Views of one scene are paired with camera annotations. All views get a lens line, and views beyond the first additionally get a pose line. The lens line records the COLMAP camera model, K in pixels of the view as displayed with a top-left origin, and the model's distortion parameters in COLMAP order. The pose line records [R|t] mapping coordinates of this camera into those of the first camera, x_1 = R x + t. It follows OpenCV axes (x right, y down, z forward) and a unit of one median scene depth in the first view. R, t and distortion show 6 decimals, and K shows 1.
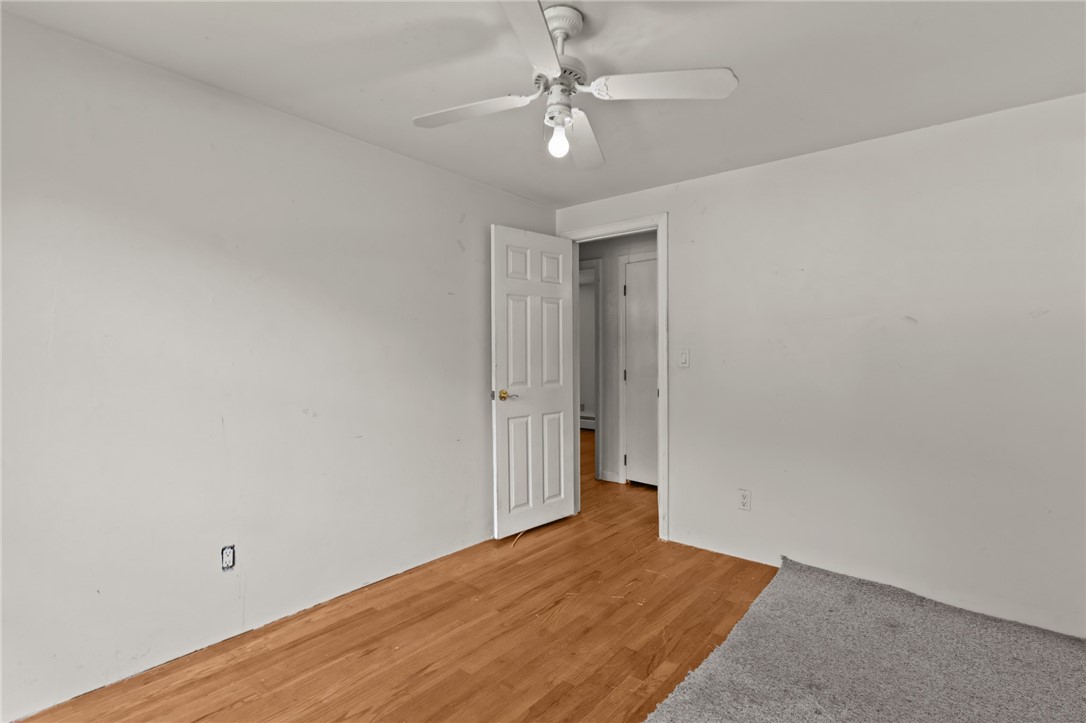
lens RADIAL K [[520.7, 0, 546.4], [0, 520.7, 347.3], [0, 0, 1]] dist [0.001682, 0.000129]
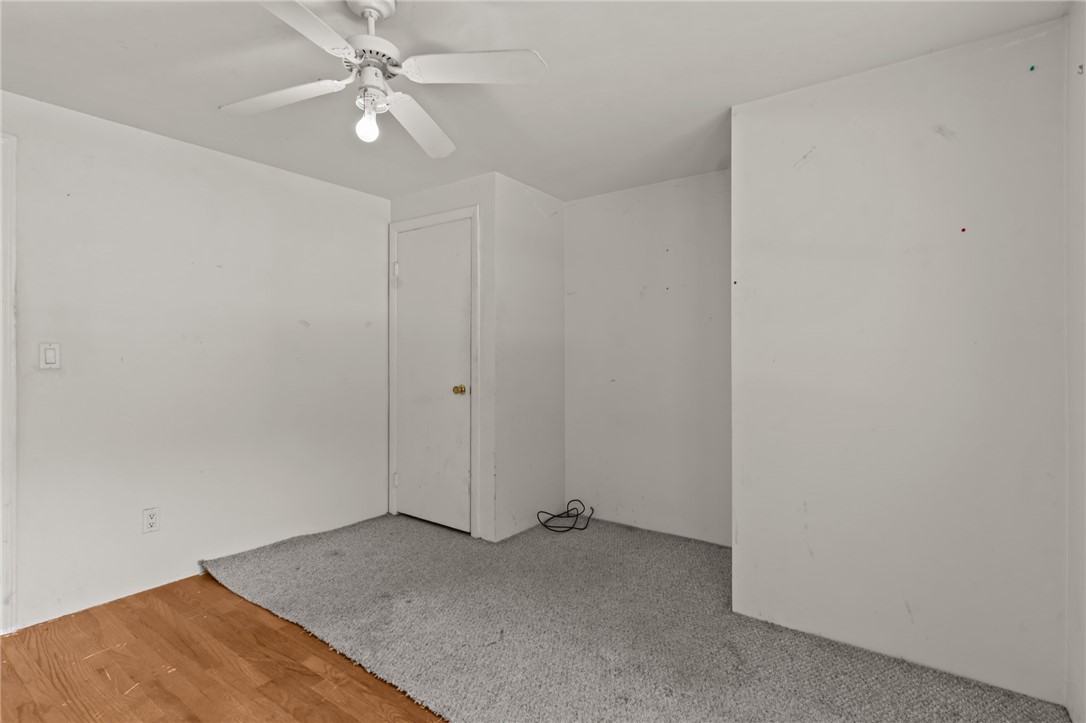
lens RADIAL K [[520.7, 0, 546.4], [0, 520.7, 347.3], [0, 0, 1]] dist [0.001682, 0.000129]
pose [[-0.054482, 0.009028, 0.998474, -0.659348], [-0.006842, 0.999932, -0.009414, 0.015597], [-0.998491, -0.007345, -0.054417, 0.511174]]
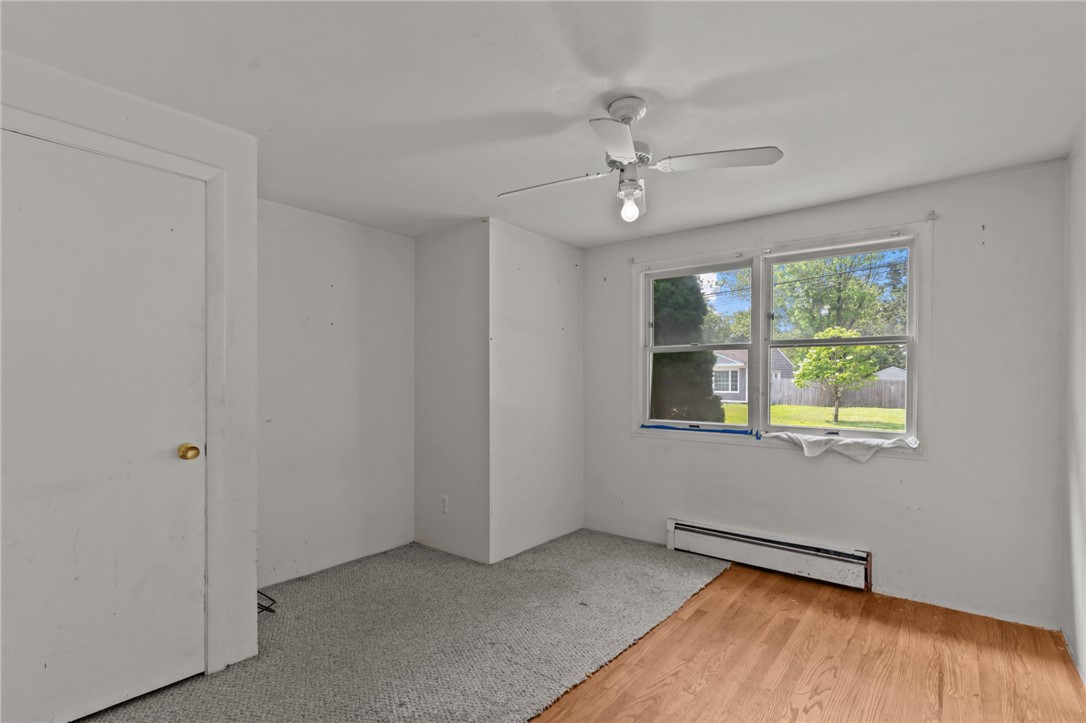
lens RADIAL K [[522.0, 0, 547.0], [0, 522.0, 378.5], [0, 0, 1]] dist [0.000823, -0.000003]
pose [[-0.999852, 0.002375, -0.017029, 0.160988], [0.002616, 0.999896, -0.014153, 0.010835], [0.016994, -0.014195, -0.999755, 1.536532]]
